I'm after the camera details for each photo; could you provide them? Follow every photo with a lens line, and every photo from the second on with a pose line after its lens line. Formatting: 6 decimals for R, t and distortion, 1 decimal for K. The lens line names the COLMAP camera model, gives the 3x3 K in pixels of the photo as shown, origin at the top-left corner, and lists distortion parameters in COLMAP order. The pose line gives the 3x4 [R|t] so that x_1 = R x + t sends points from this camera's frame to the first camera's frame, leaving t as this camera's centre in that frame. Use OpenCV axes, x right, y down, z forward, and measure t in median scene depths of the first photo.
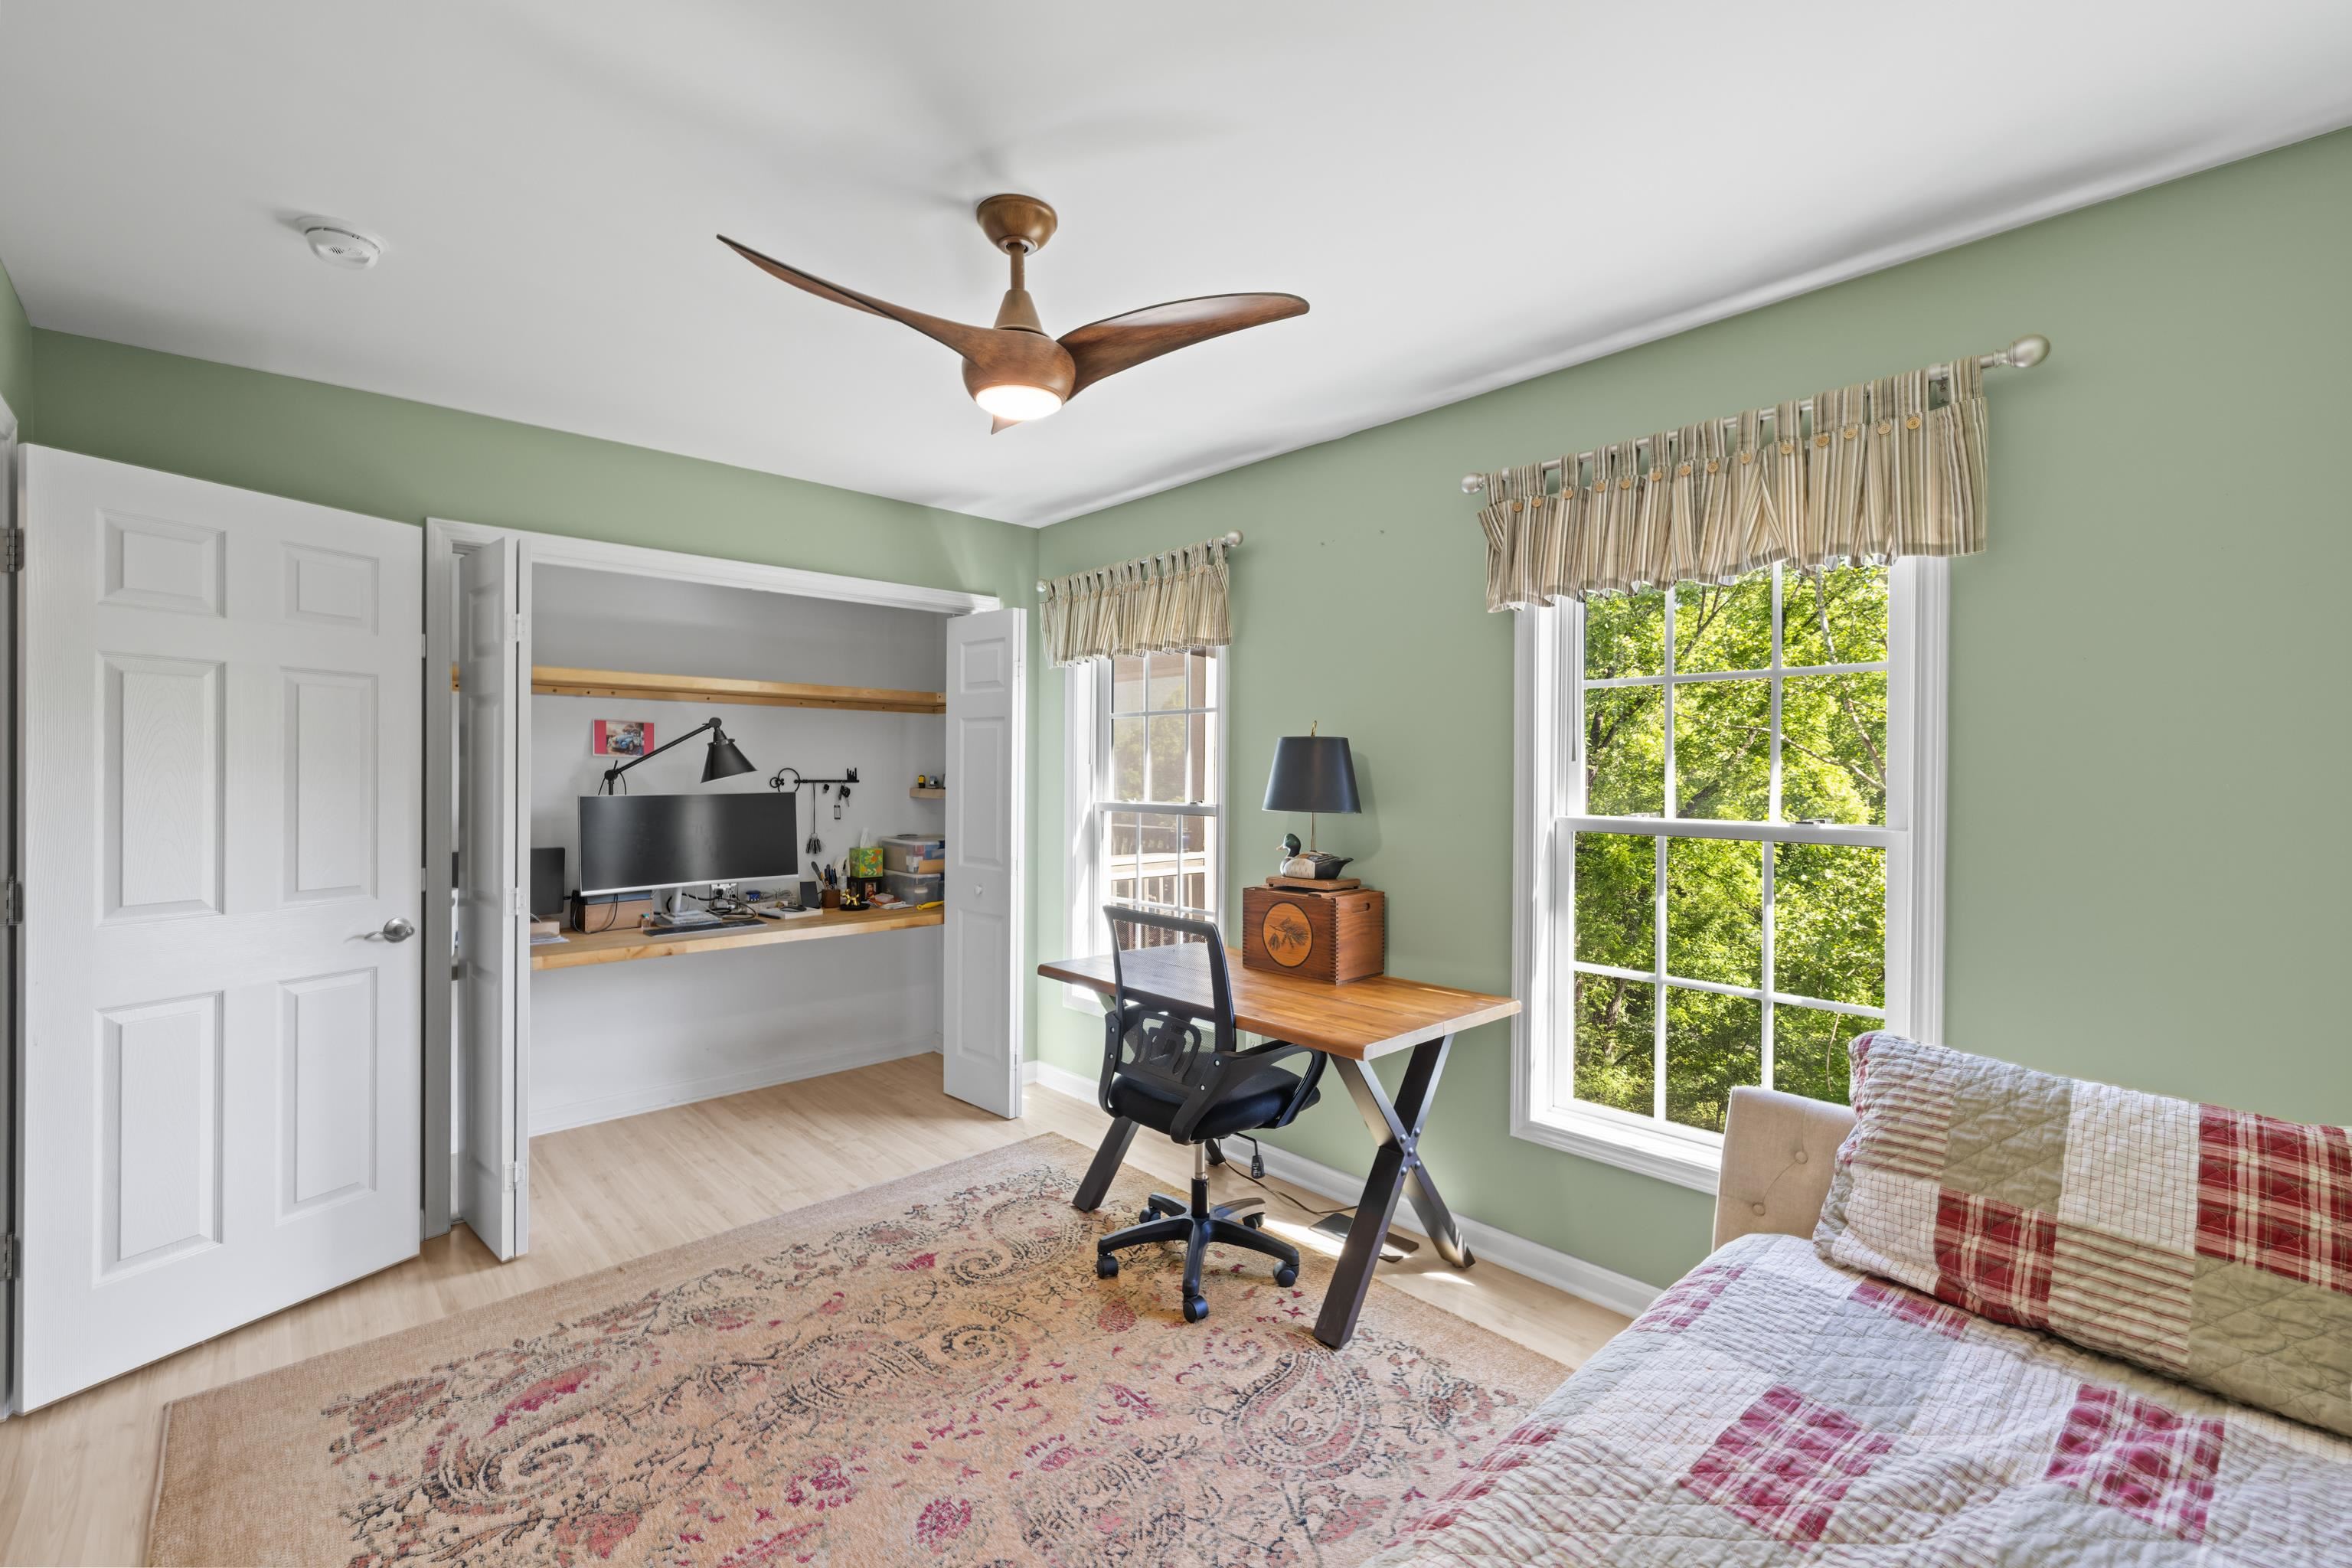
lens RADIAL K [[991.2, 0, 1177.2], [0, 991.2, 776.4], [0, 0, 1]] dist [0.002049, 0.000137]
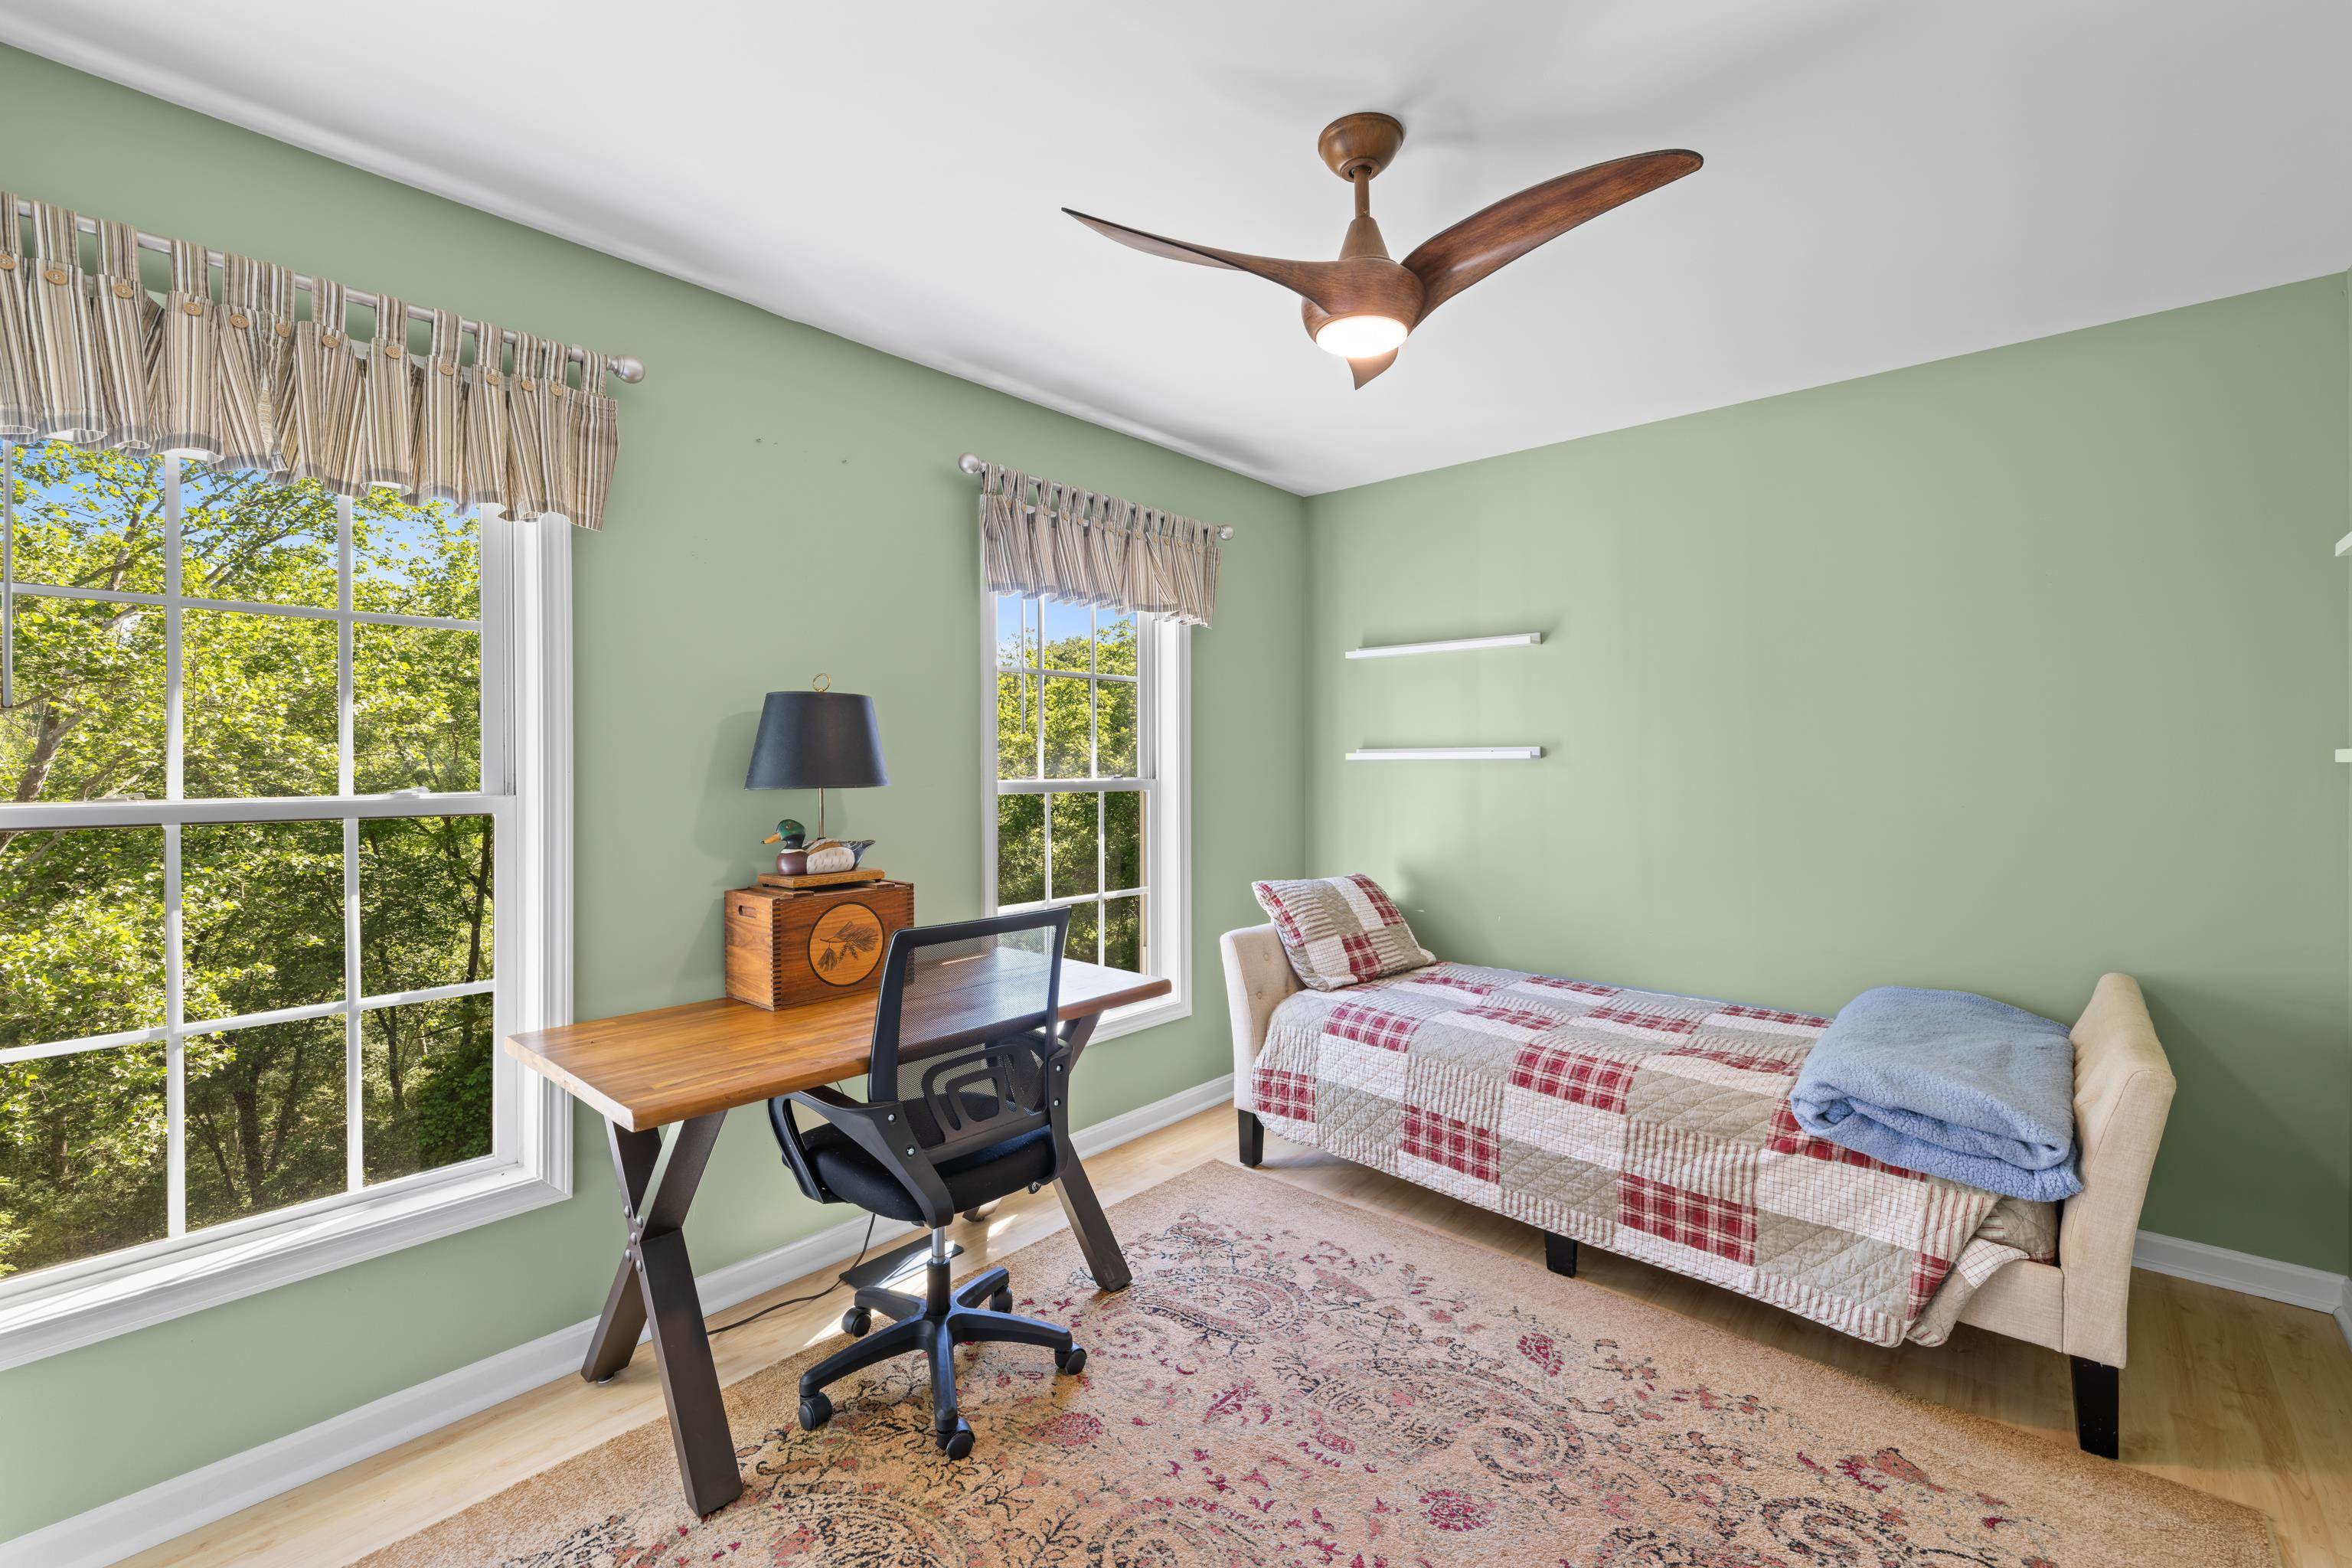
lens RADIAL K [[991.2, 0, 1177.2], [0, 991.2, 776.4], [0, 0, 1]] dist [0.002049, 0.000137]
pose [[-0.101623, -0.012225, 0.994748, -0.931482], [0.001834, 0.999920, 0.012476, 0.023680], [-0.994821, 0.003092, -0.101592, 1.100055]]
